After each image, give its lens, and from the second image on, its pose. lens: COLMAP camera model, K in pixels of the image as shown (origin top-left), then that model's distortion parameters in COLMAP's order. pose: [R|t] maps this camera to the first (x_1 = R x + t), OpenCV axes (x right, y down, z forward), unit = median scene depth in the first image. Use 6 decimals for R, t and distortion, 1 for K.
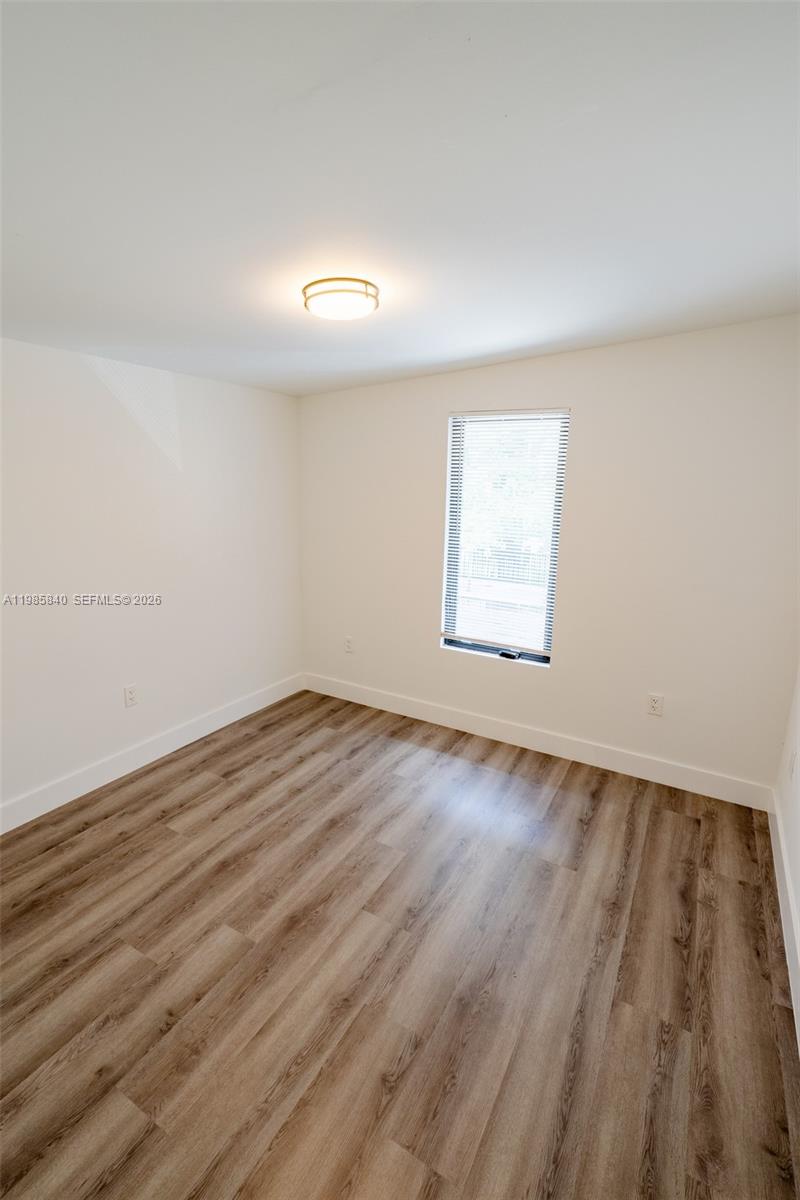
lens RADIAL K [[527.4, 0, 382.8], [0, 527.4, 599.1], [0, 0, 1]] dist [-0.000558, -0.000276]
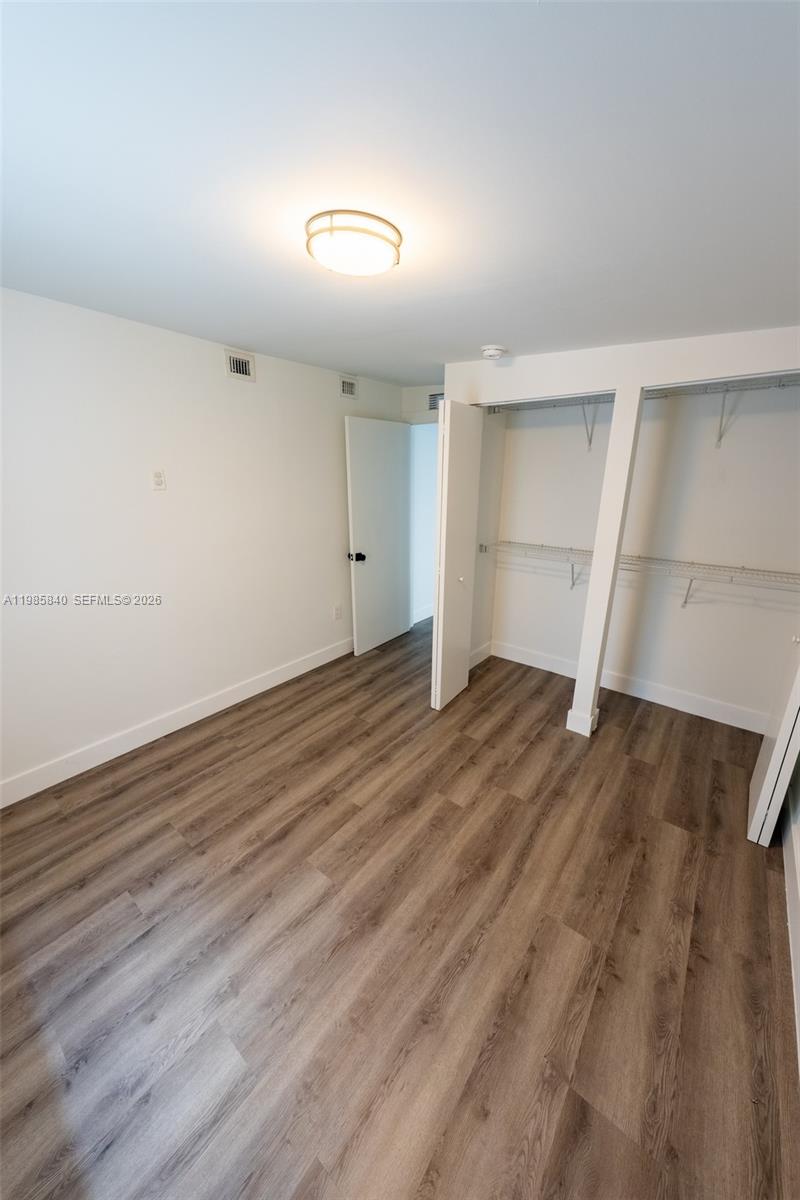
lens RADIAL K [[419.5, 0, 395.8], [0, 419.5, 595.6], [0, 0, 1]] dist [0.000553, 0.000130]
pose [[-0.991491, -0.055276, 0.117860, -0.211176], [0.010123, 0.869893, 0.493137, -0.376931], [-0.129784, 0.490134, -0.861931, 1.591411]]
